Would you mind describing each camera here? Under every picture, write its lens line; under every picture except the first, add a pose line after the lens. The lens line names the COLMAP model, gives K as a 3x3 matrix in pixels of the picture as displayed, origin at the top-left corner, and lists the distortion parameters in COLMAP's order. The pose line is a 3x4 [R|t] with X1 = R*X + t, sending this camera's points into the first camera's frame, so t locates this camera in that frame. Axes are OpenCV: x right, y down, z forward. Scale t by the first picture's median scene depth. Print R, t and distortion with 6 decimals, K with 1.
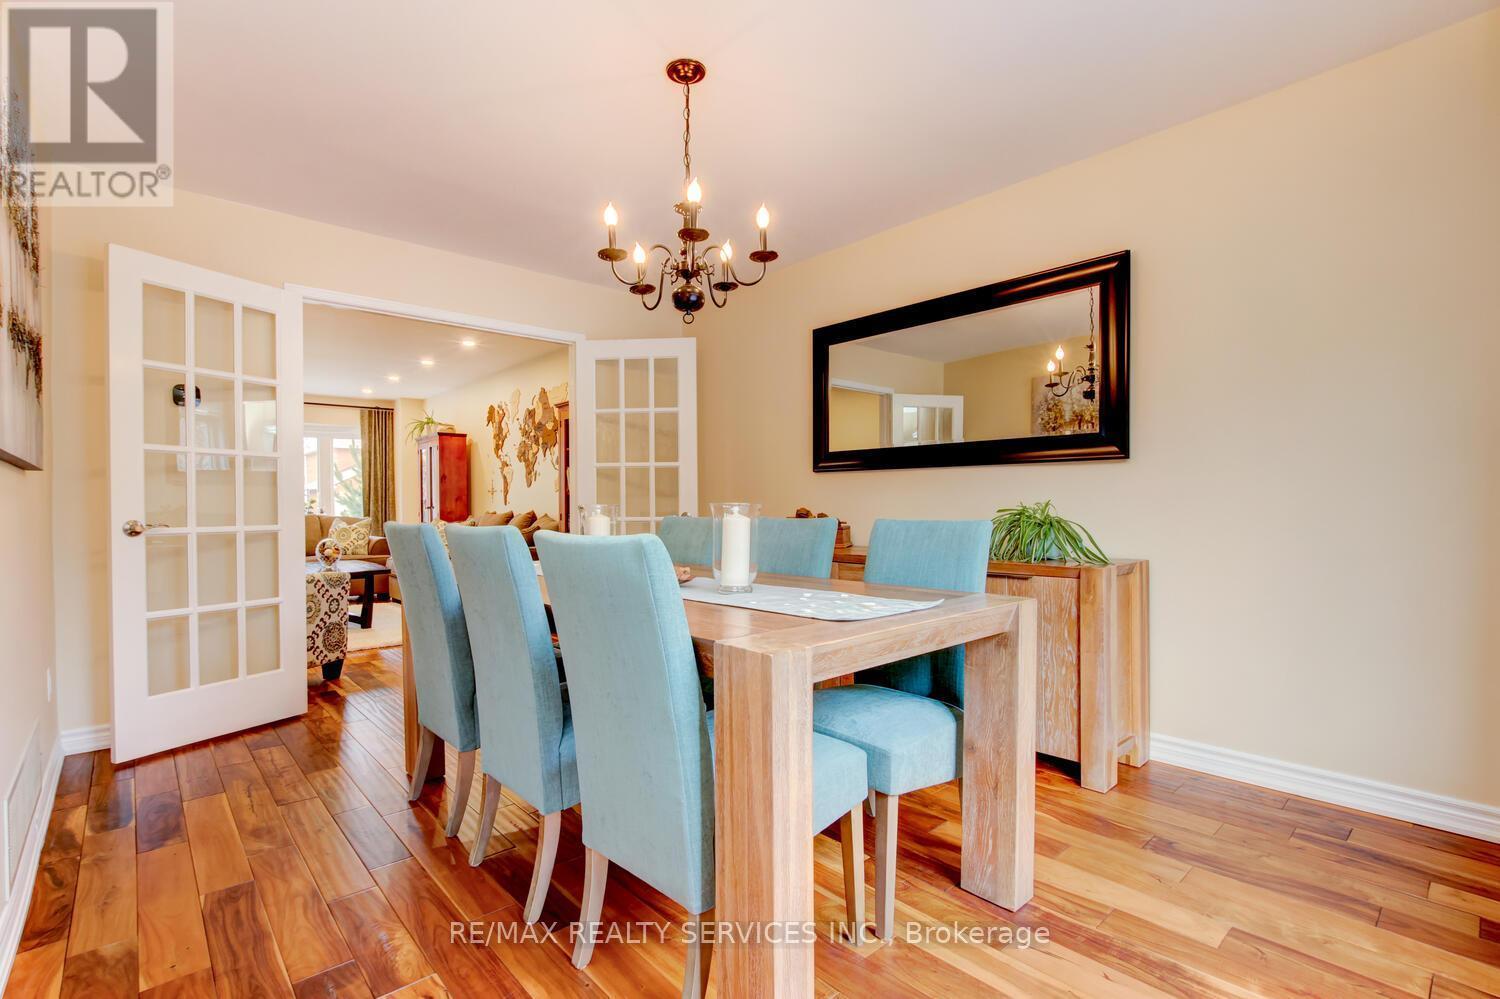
lens RADIAL K [[691.4, 0, 751.8], [0, 691.4, 501.0], [0, 0, 1]] dist [-0.001283, -0.000084]
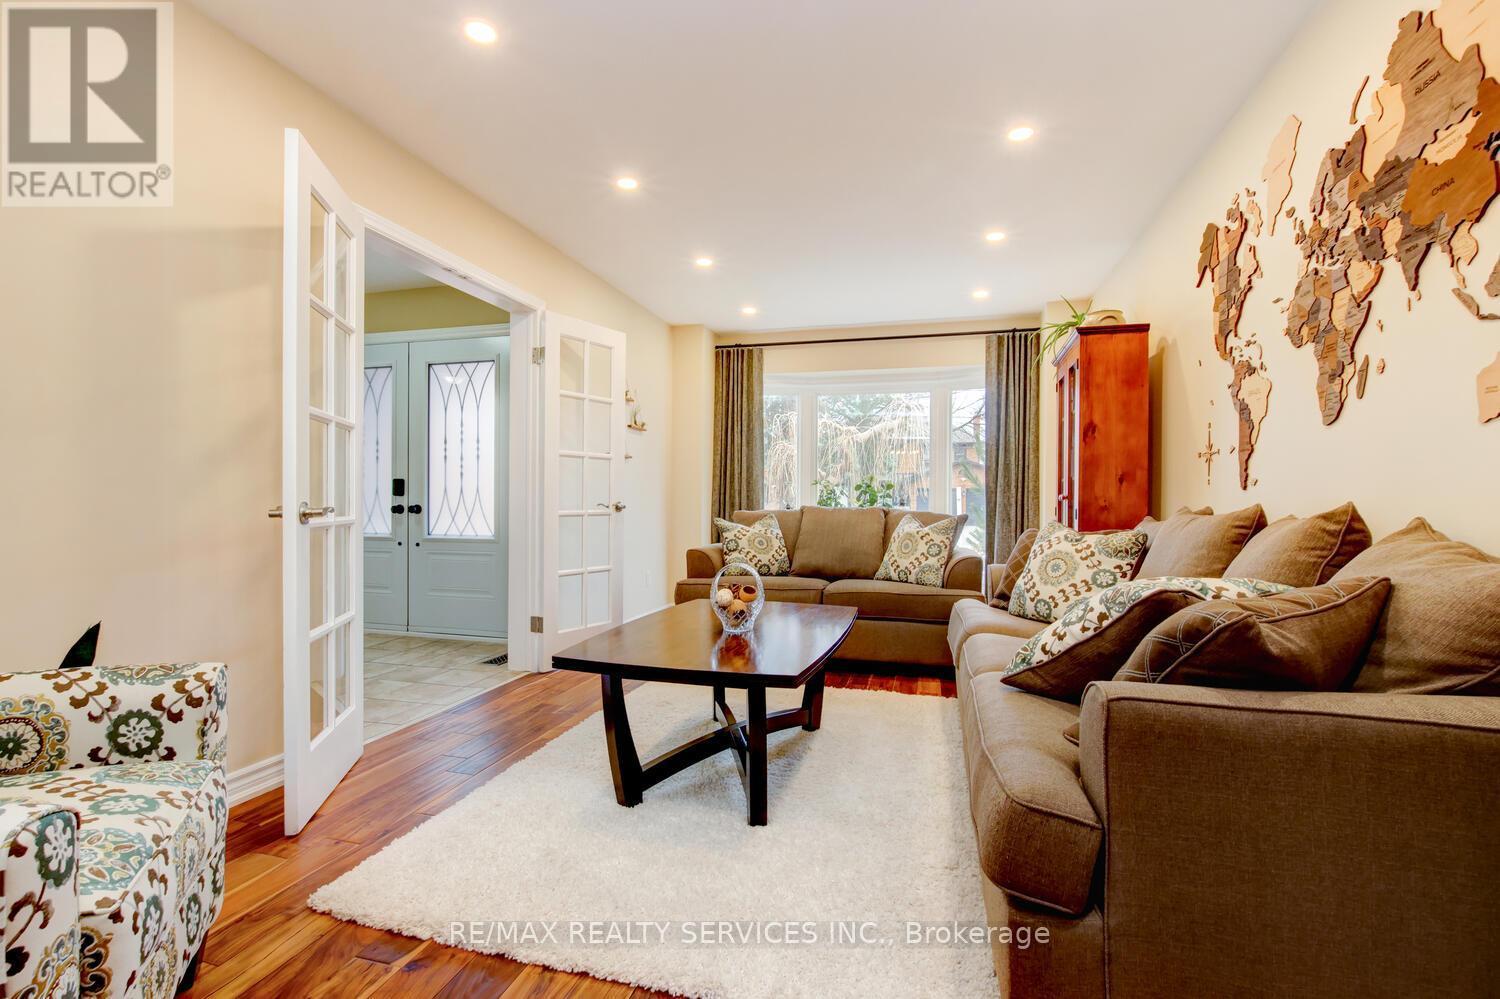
lens RADIAL K [[691.4, 0, 752.0], [0, 691.4, 501.2], [0, 0, 1]] dist [-0.001283, -0.000084]
pose [[0.535600, 0.012546, -0.844379, -0.195313], [-0.012418, 0.999899, 0.006980, 0.011962], [0.844381, 0.006747, 0.535701, 0.601479]]
